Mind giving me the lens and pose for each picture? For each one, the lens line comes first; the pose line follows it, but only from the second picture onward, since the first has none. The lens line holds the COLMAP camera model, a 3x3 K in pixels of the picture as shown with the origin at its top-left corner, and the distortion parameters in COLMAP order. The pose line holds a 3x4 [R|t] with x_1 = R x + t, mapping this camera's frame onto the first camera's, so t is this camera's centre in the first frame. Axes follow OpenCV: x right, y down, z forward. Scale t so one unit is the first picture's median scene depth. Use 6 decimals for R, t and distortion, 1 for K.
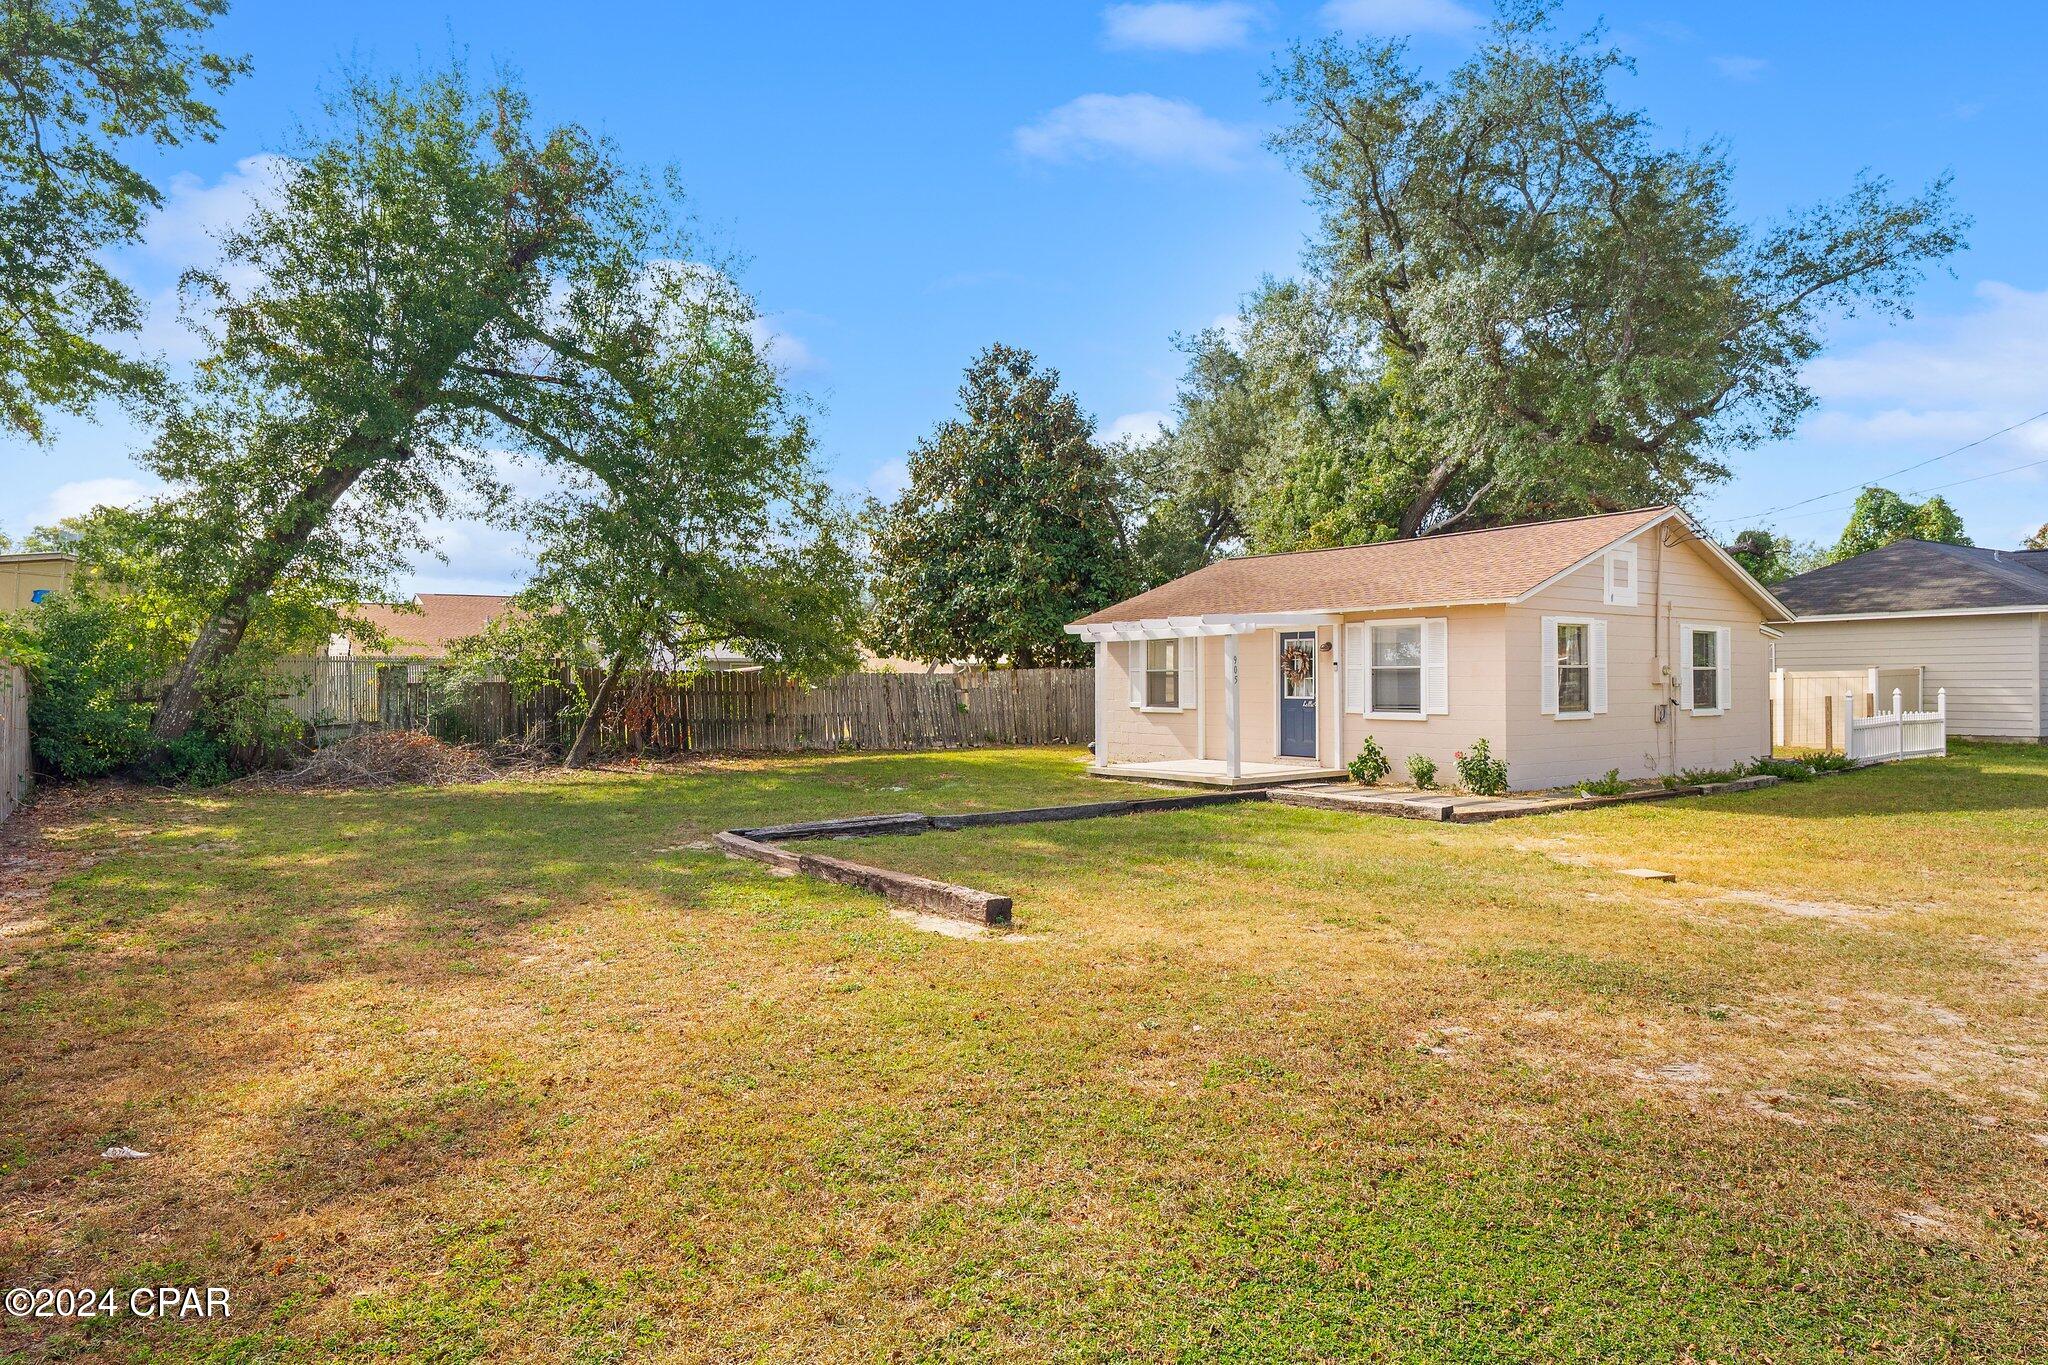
lens RADIAL K [[1206.2, 0, 1010.0], [0, 1206.2, 686.8], [0, 0, 1]] dist [0.001911, -0.001103]
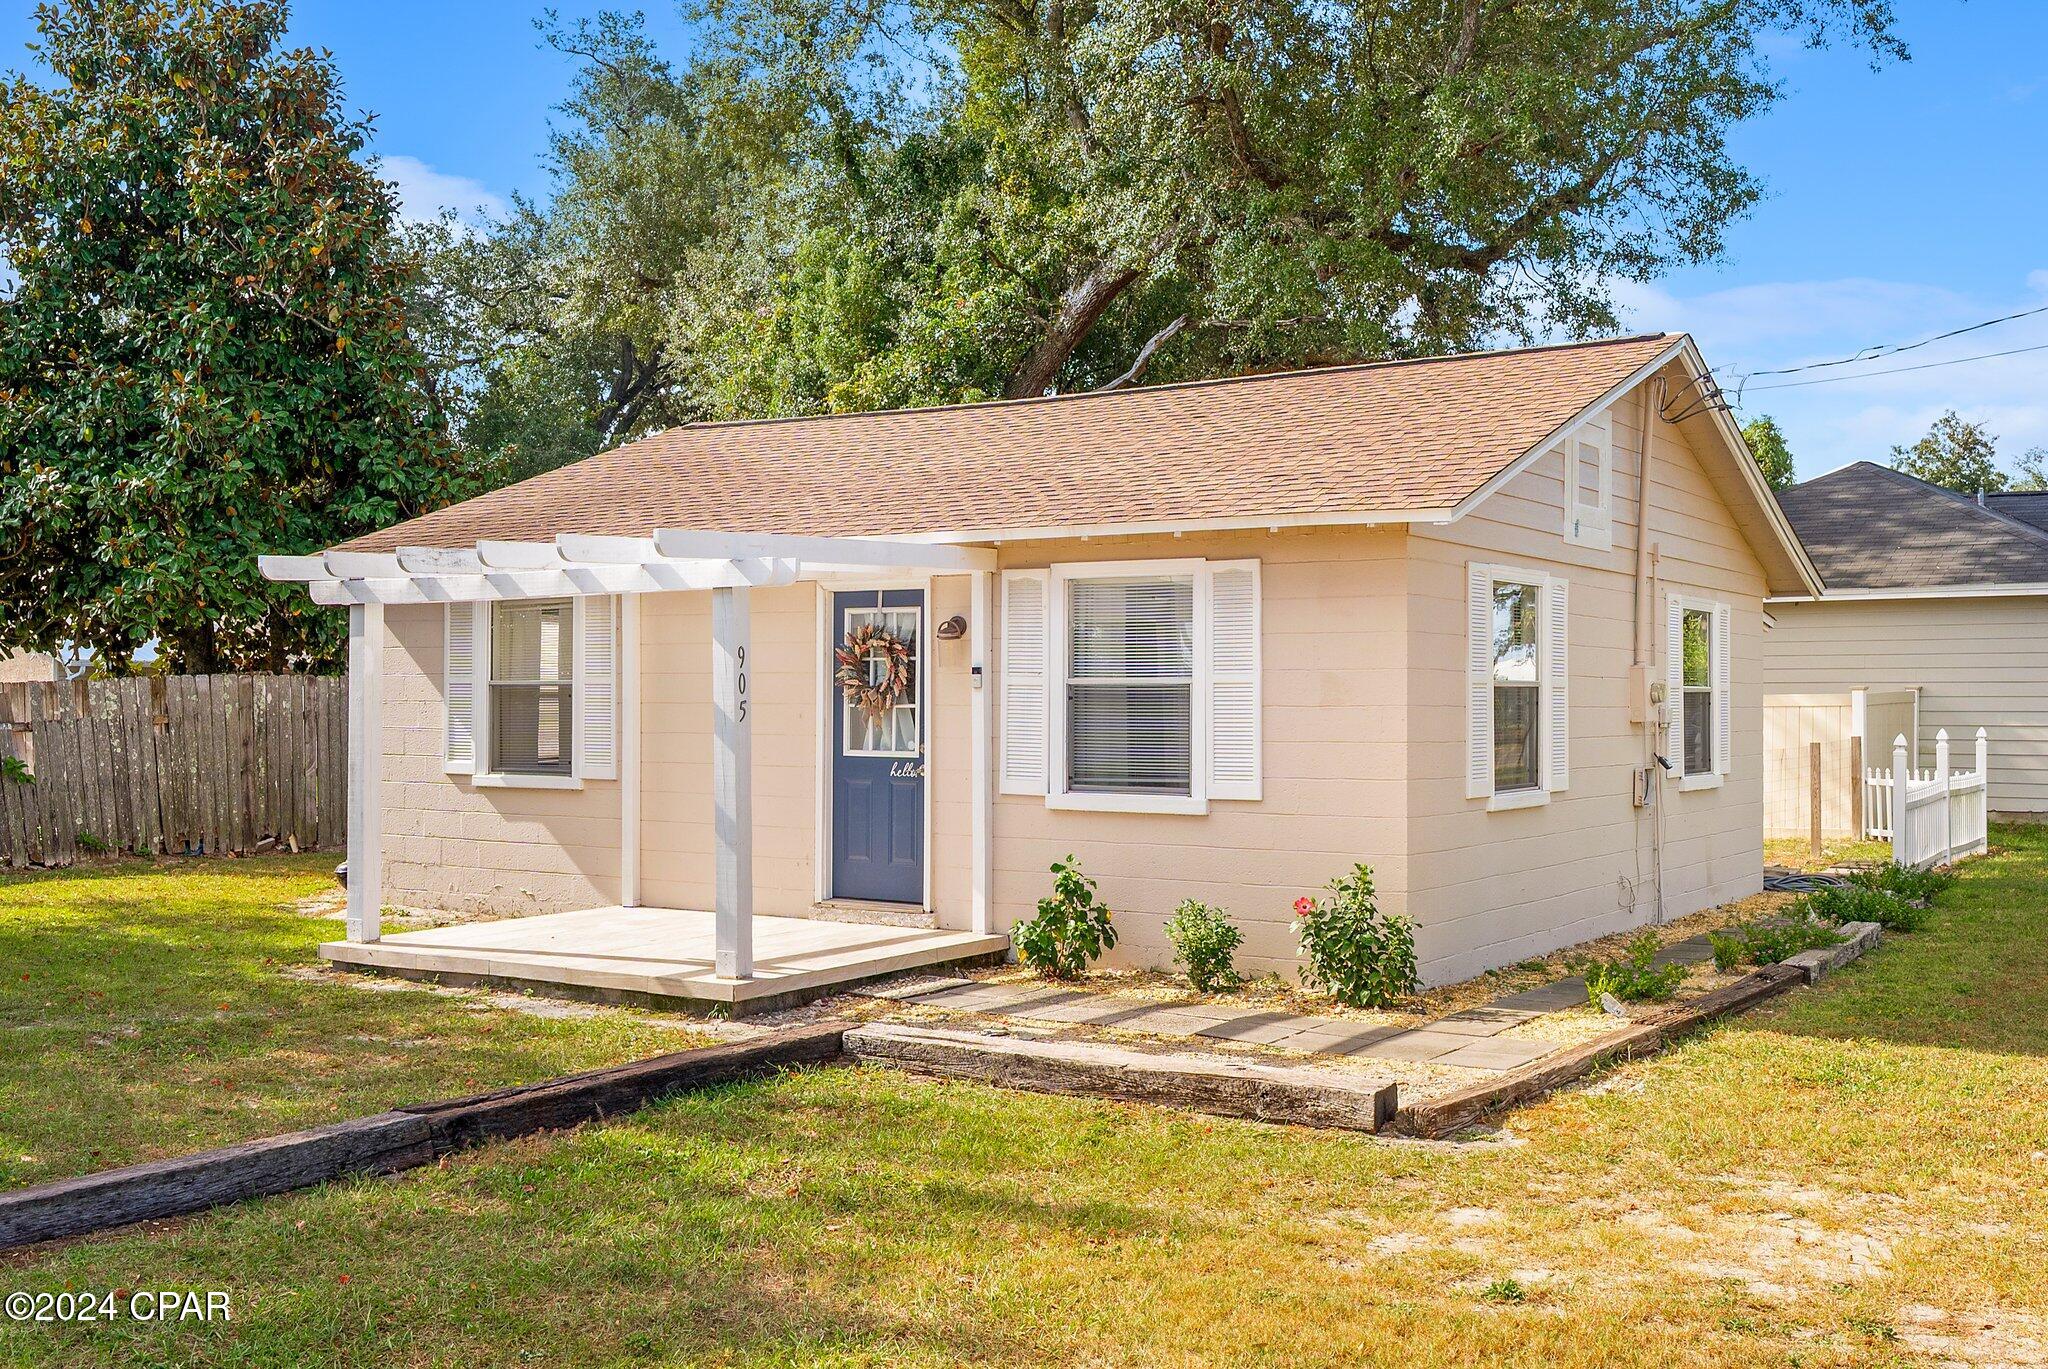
lens RADIAL K [[2104.5, 0, 1018.2], [0, 2104.5, 693.0], [0, 0, 1]] dist [-0.002043, 0.000000]
pose [[0.935047, 0.007905, 0.354436, 0.024164], [-0.005351, 0.999952, -0.008185, -0.004085], [-0.354484, 0.005757, 0.935044, 0.231277]]
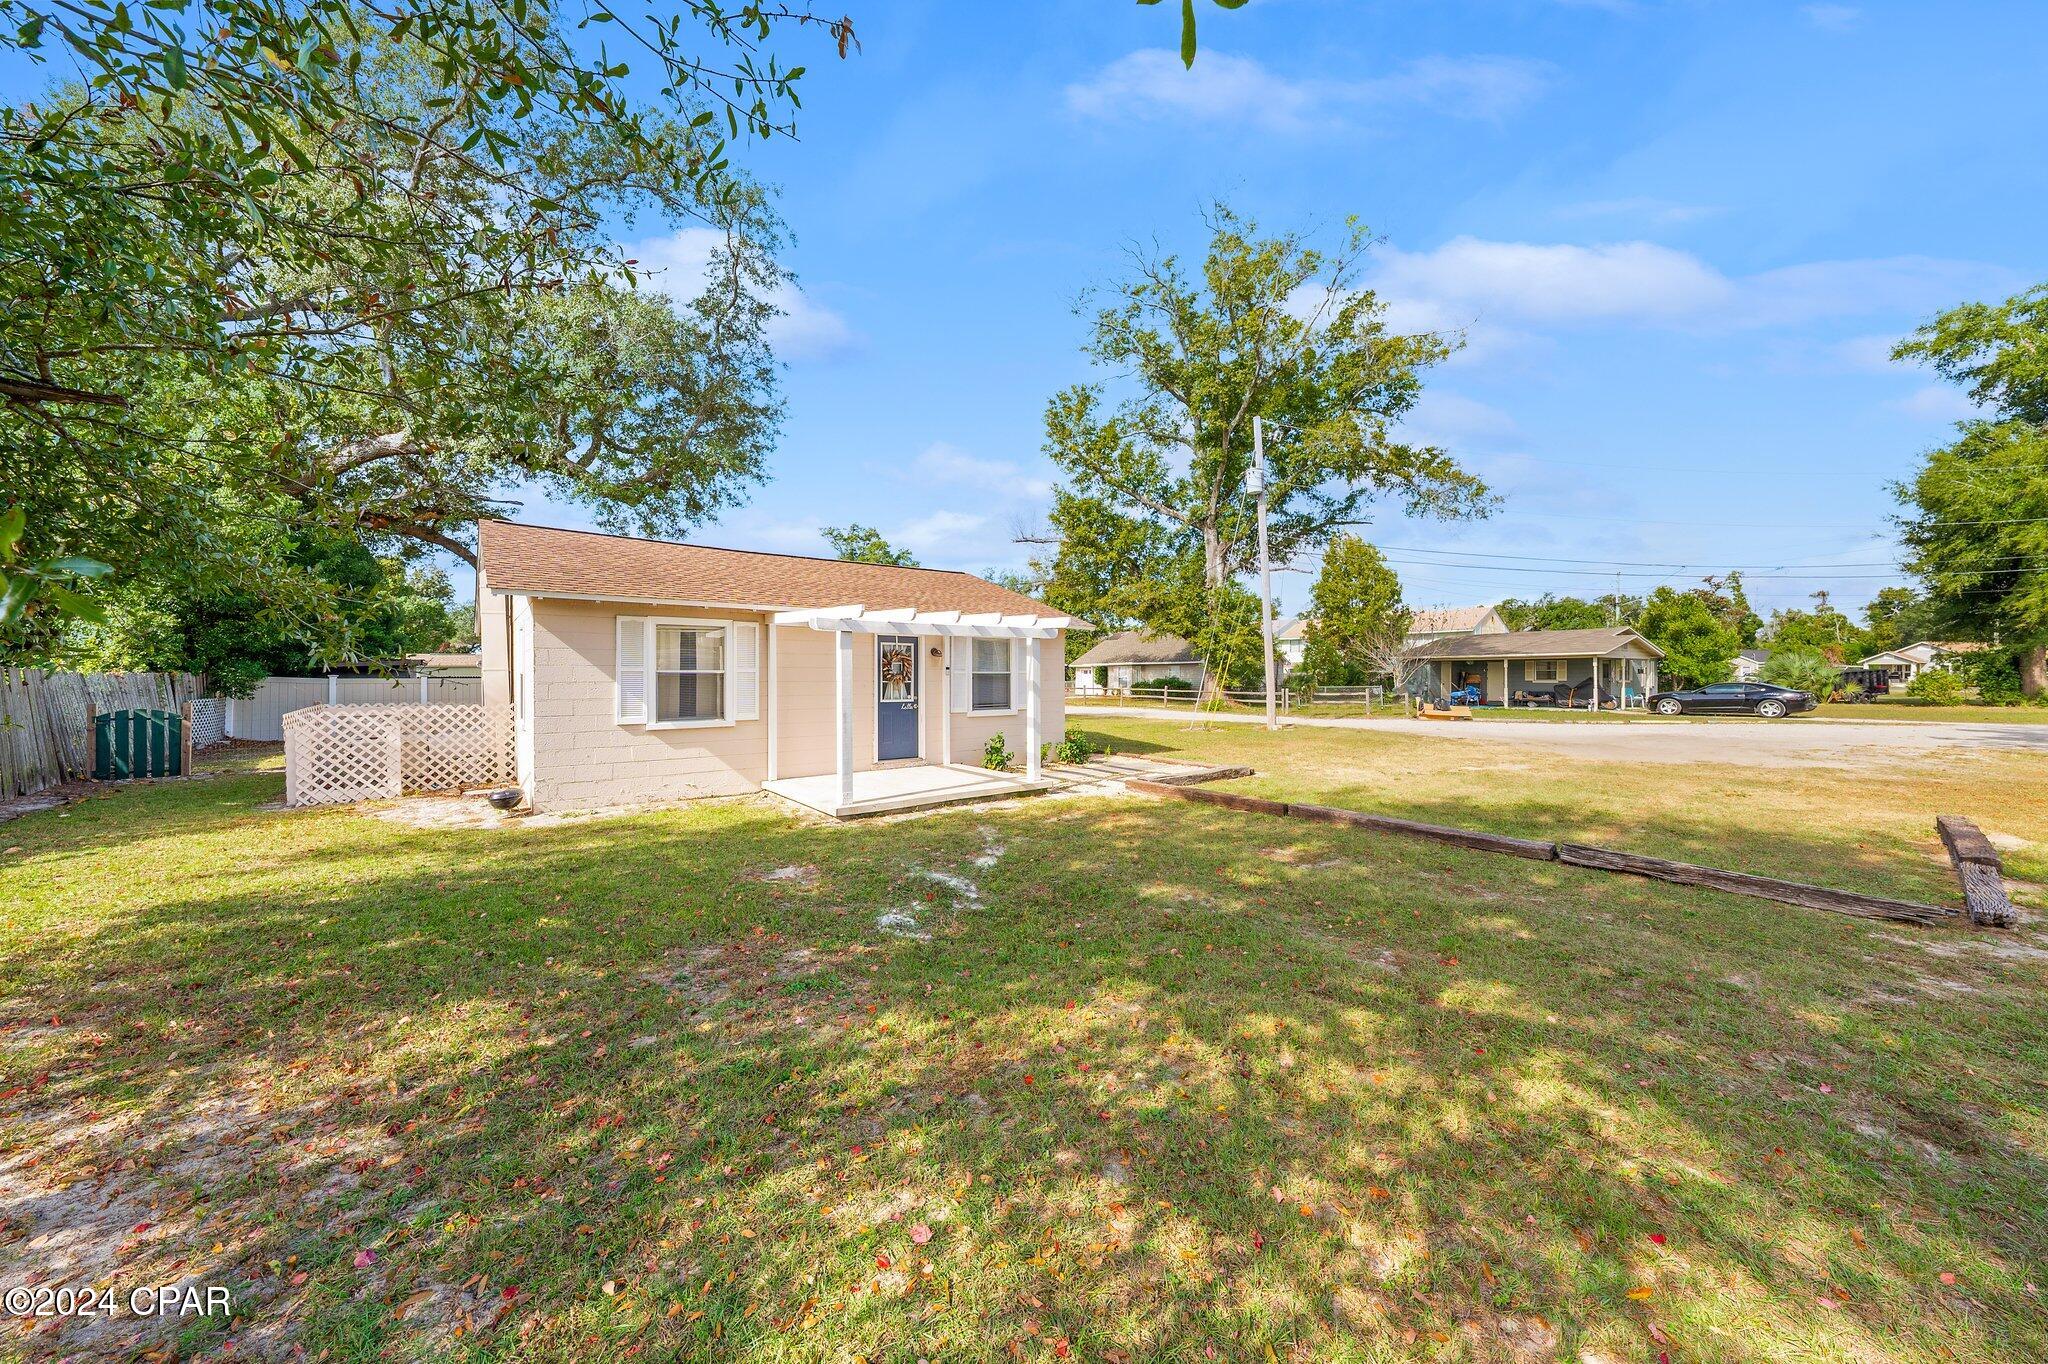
lens RADIAL K [[701.9, 0, 1024.3], [0, 701.9, 680.2], [0, 0, 1]] dist [0.000567, 0.000042]
pose [[-0.055833, 0.001274, 0.998439, -0.248487], [0.006971, 0.999975, -0.000887, -0.004915], [-0.998416, 0.006911, -0.055840, 0.648968]]
